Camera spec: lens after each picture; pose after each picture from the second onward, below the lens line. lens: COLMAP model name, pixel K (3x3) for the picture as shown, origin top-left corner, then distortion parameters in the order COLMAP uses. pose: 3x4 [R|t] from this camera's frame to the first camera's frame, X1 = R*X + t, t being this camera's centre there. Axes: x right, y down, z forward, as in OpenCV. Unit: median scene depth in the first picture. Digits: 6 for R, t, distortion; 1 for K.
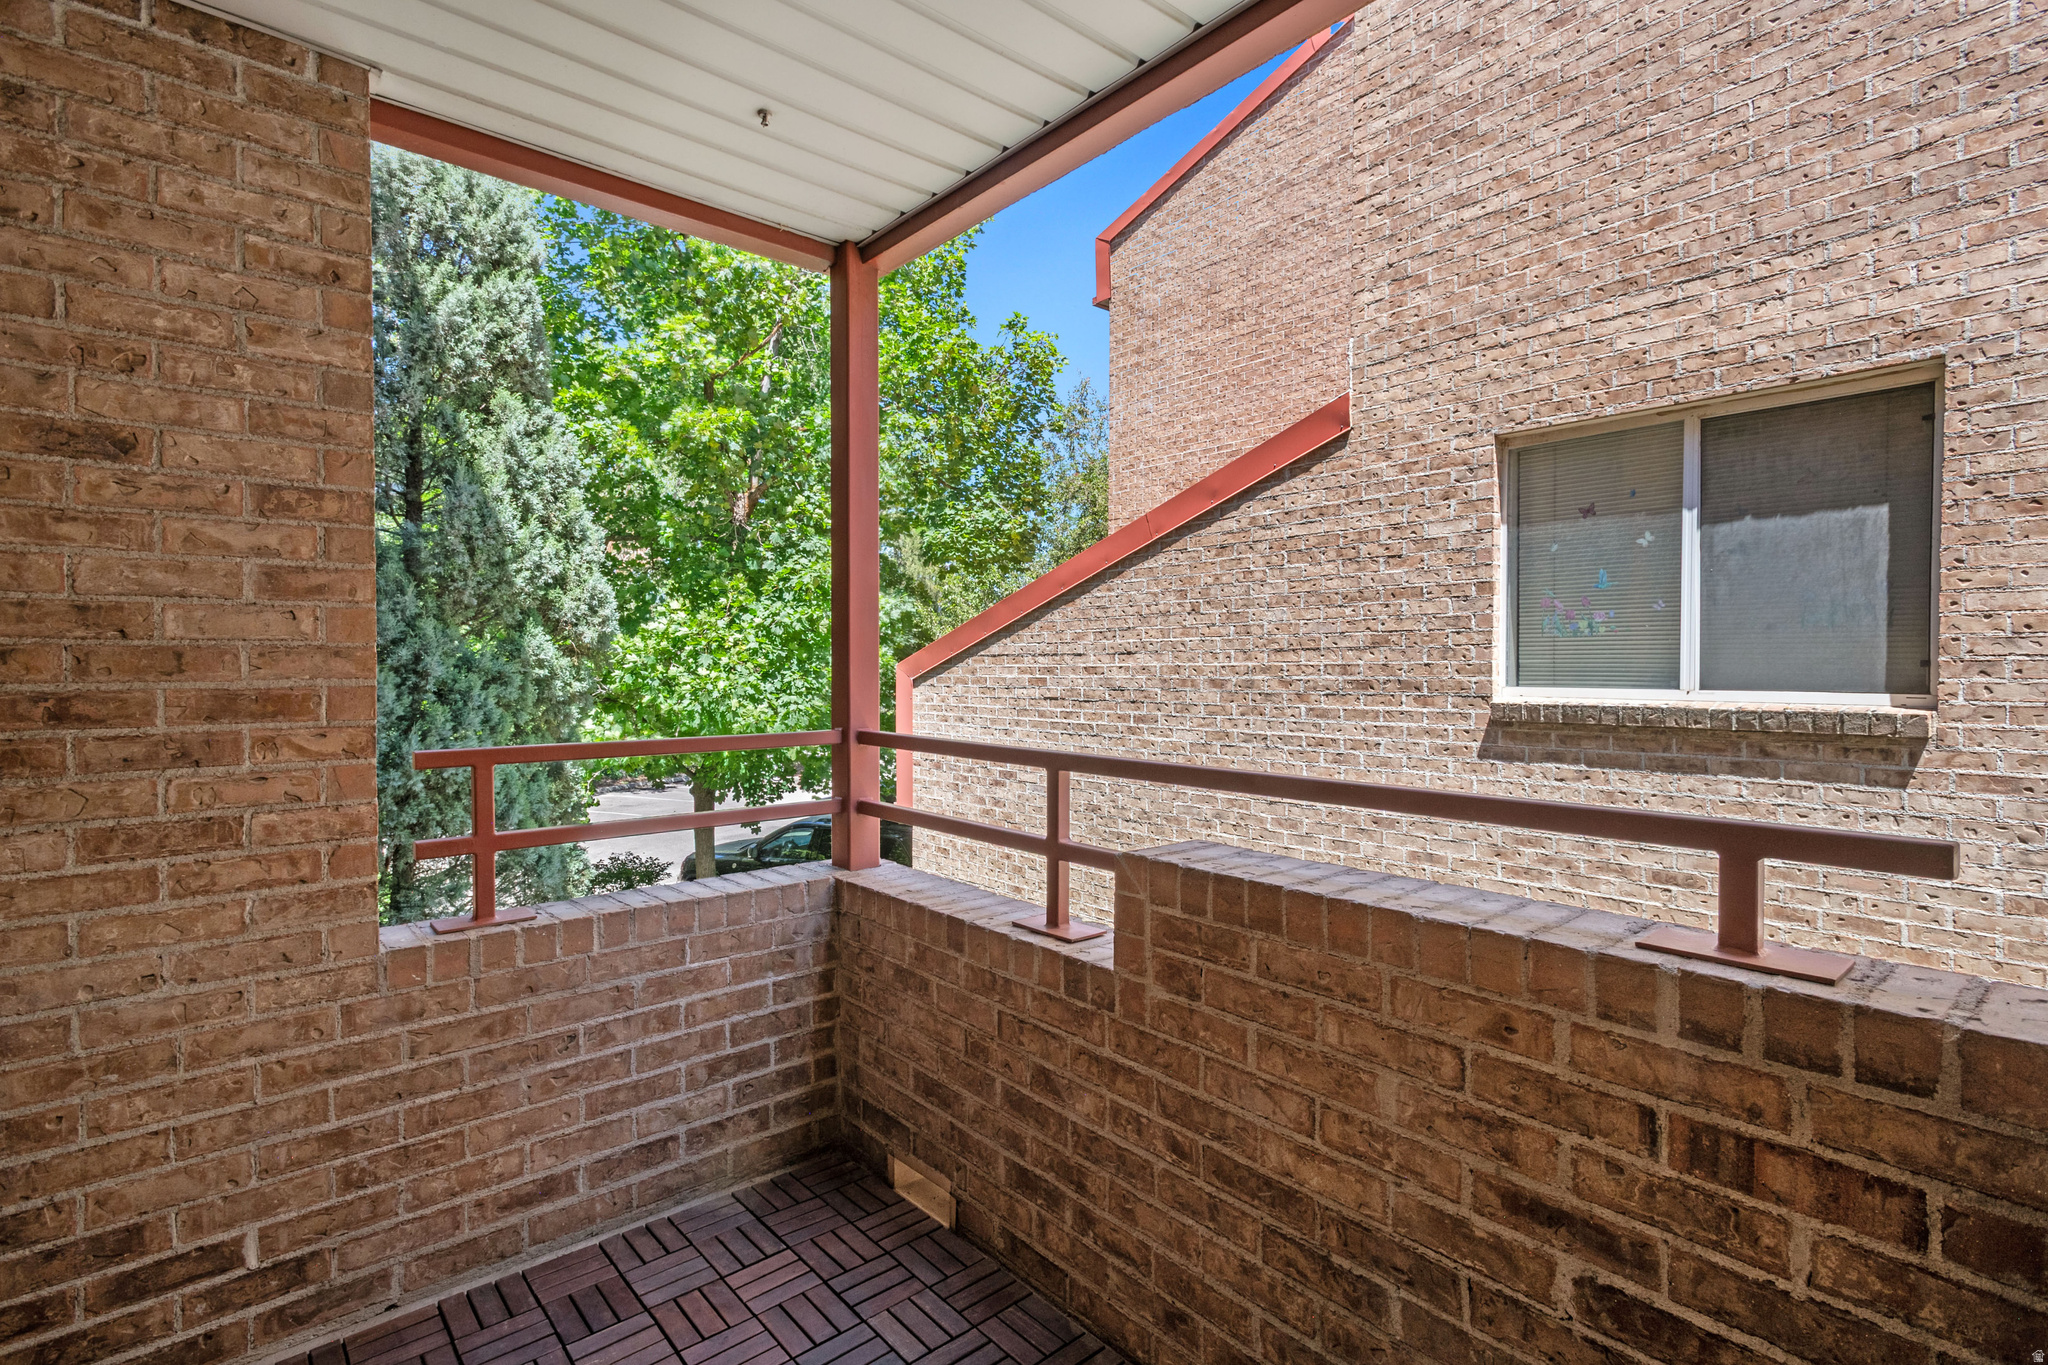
lens RADIAL K [[965.0, 0, 1023.0], [0, 965.0, 666.6], [0, 0, 1]] dist [0.004715, 0.000407]
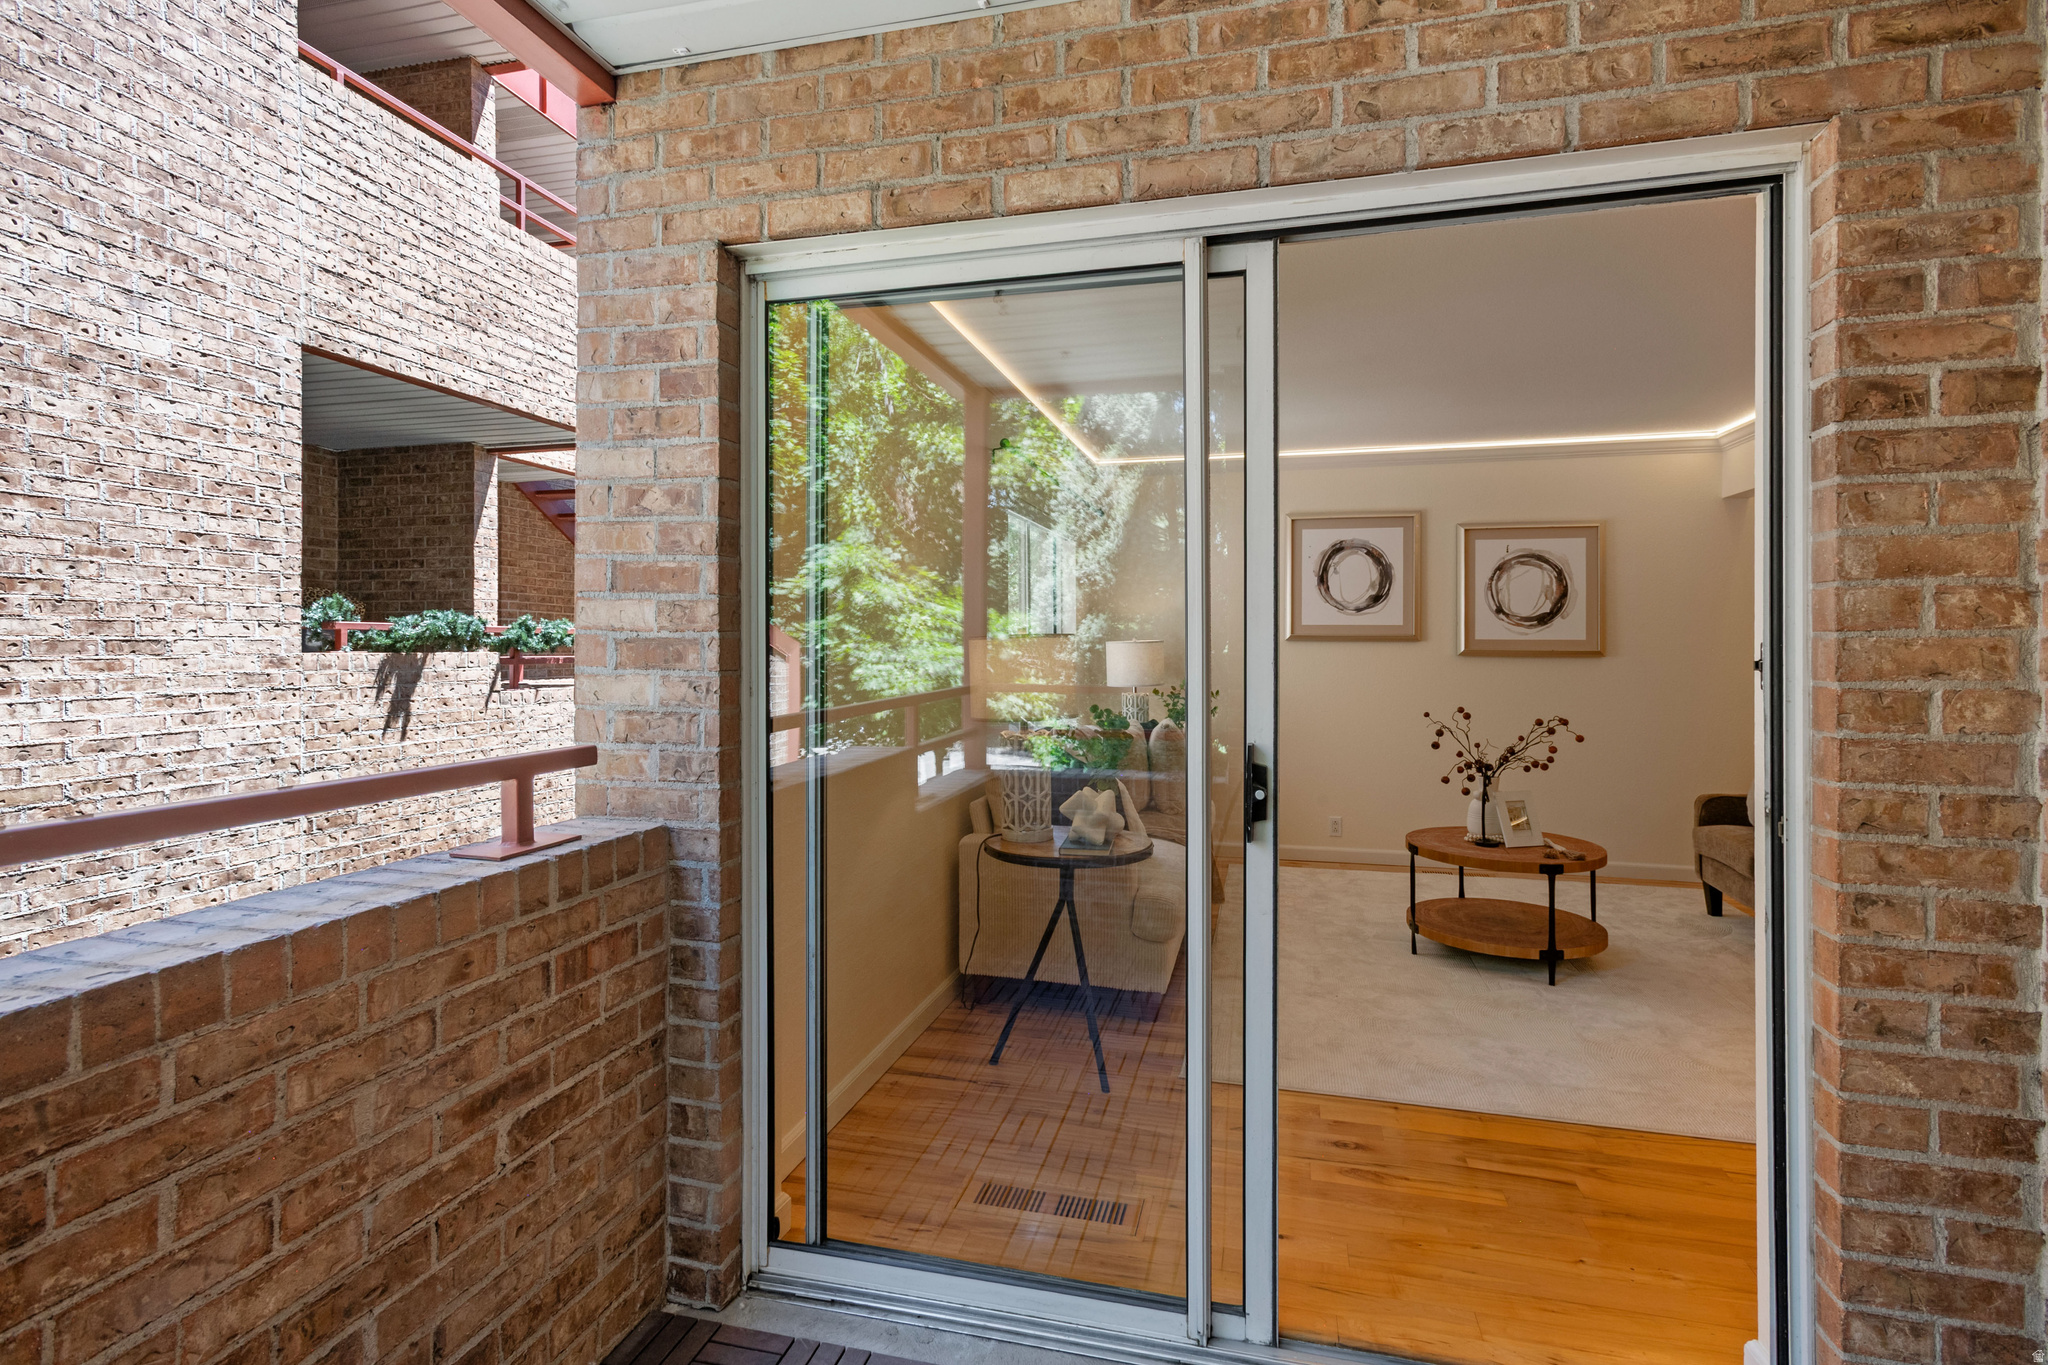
lens RADIAL K [[988.3, 0, 1023.8], [0, 988.3, 637.2], [0, 0, 1]] dist [0.011659, 0.000243]
pose [[-0.574029, 0.009152, 0.818784, -0.643316], [0.002379, 0.999952, -0.009509, -0.001797], [-0.818832, -0.003510, -0.574023, 0.861051]]
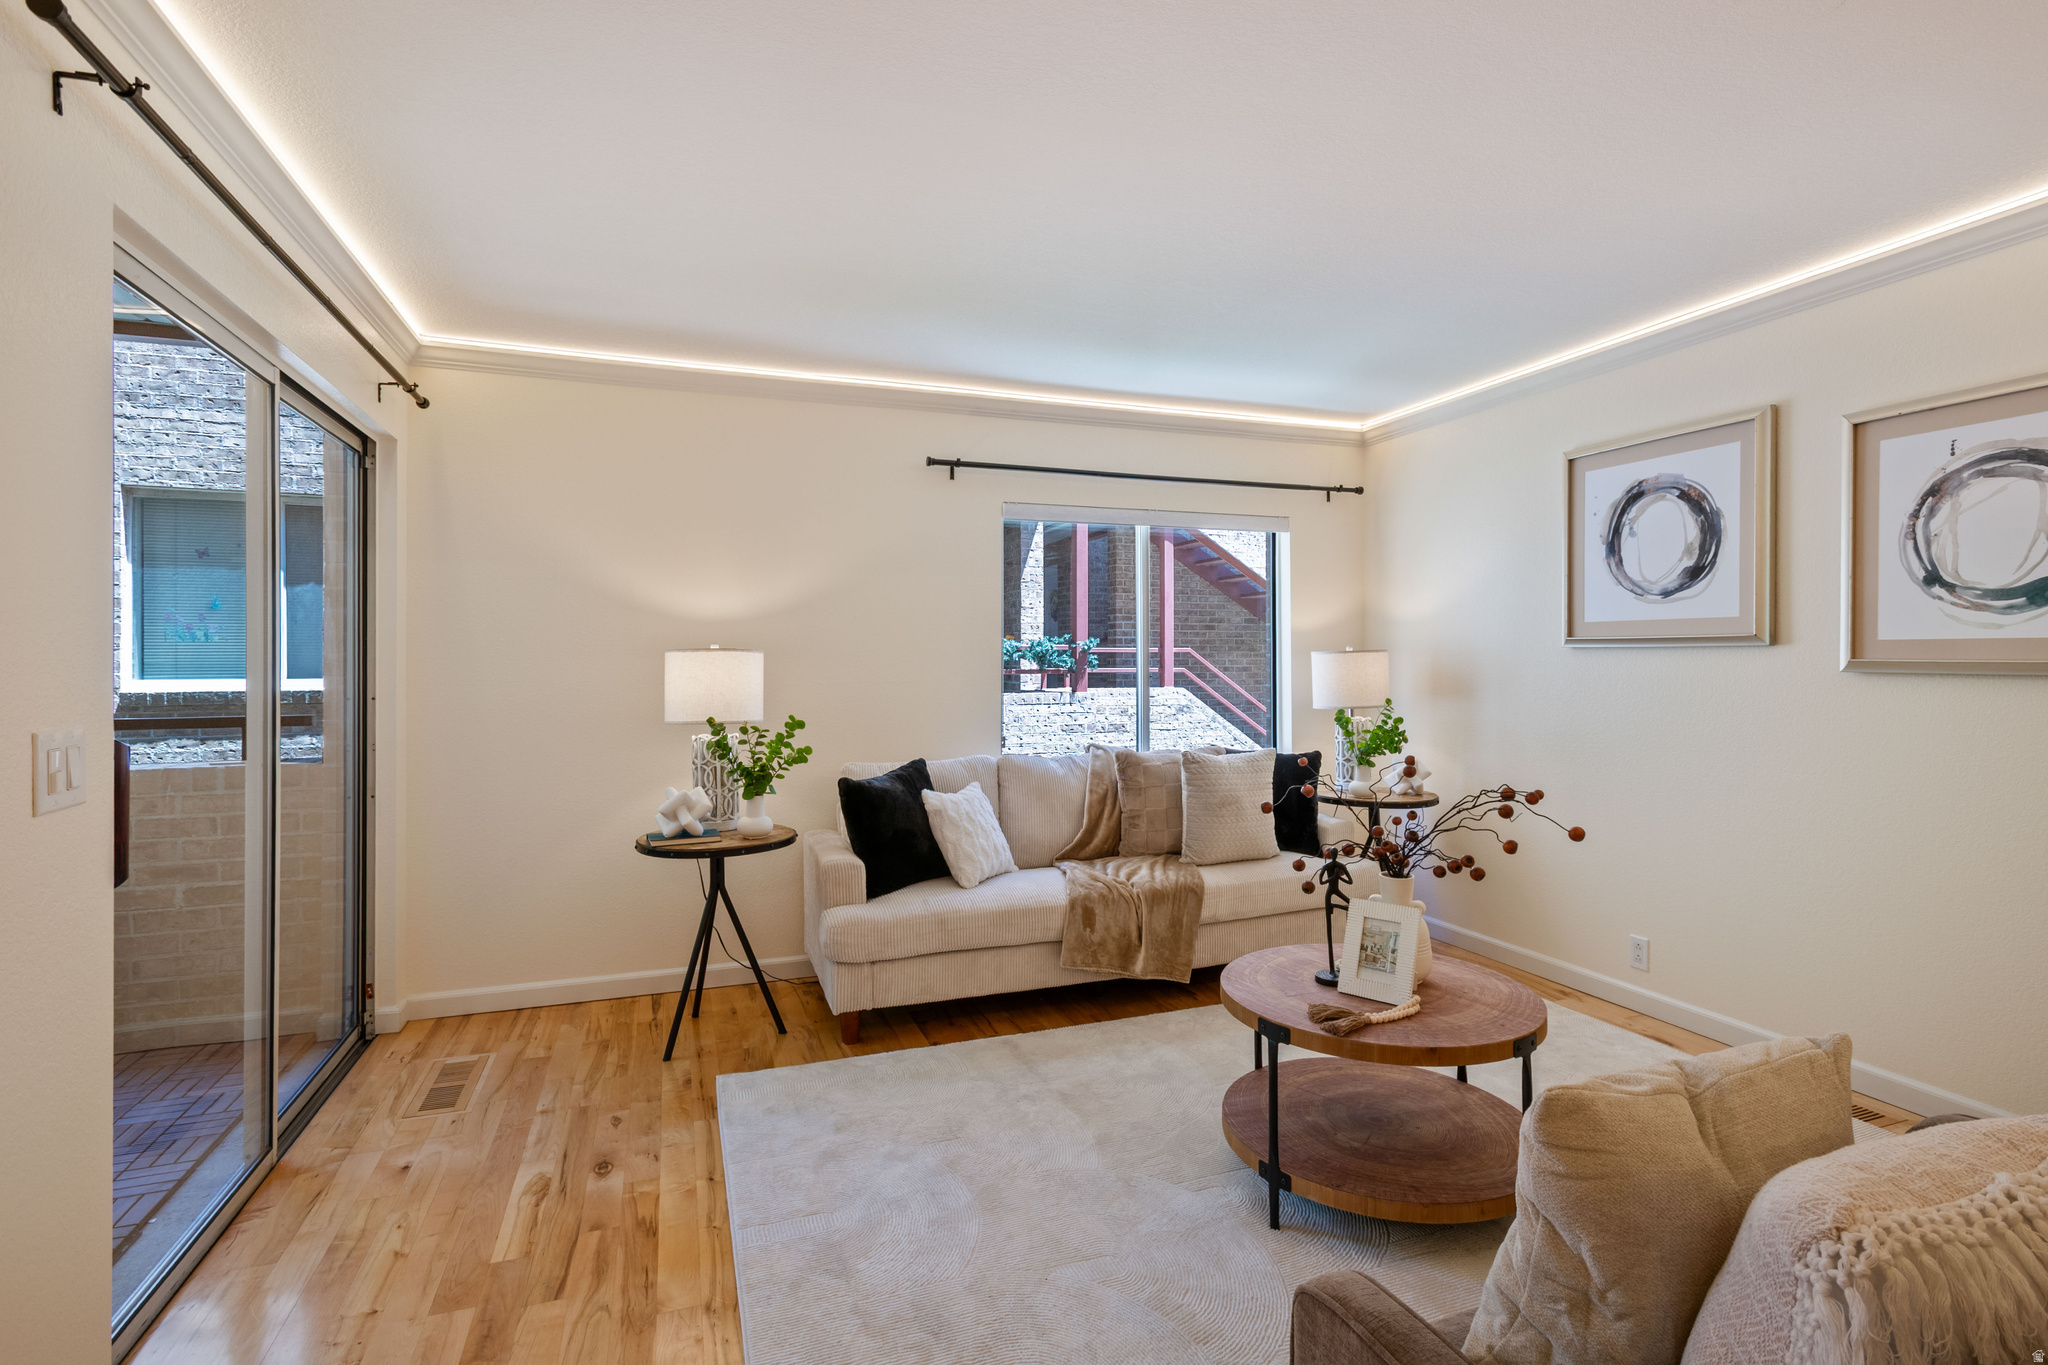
lens RADIAL K [[965.0, 0, 1023.0], [0, 965.0, 666.6], [0, 0, 1]] dist [0.004715, 0.000407]
pose [[0.344415, -0.004839, 0.938805, -0.815378], [0.004269, 0.999984, 0.003588, 0.009842], [-0.938808, 0.002772, 0.344430, -1.501079]]
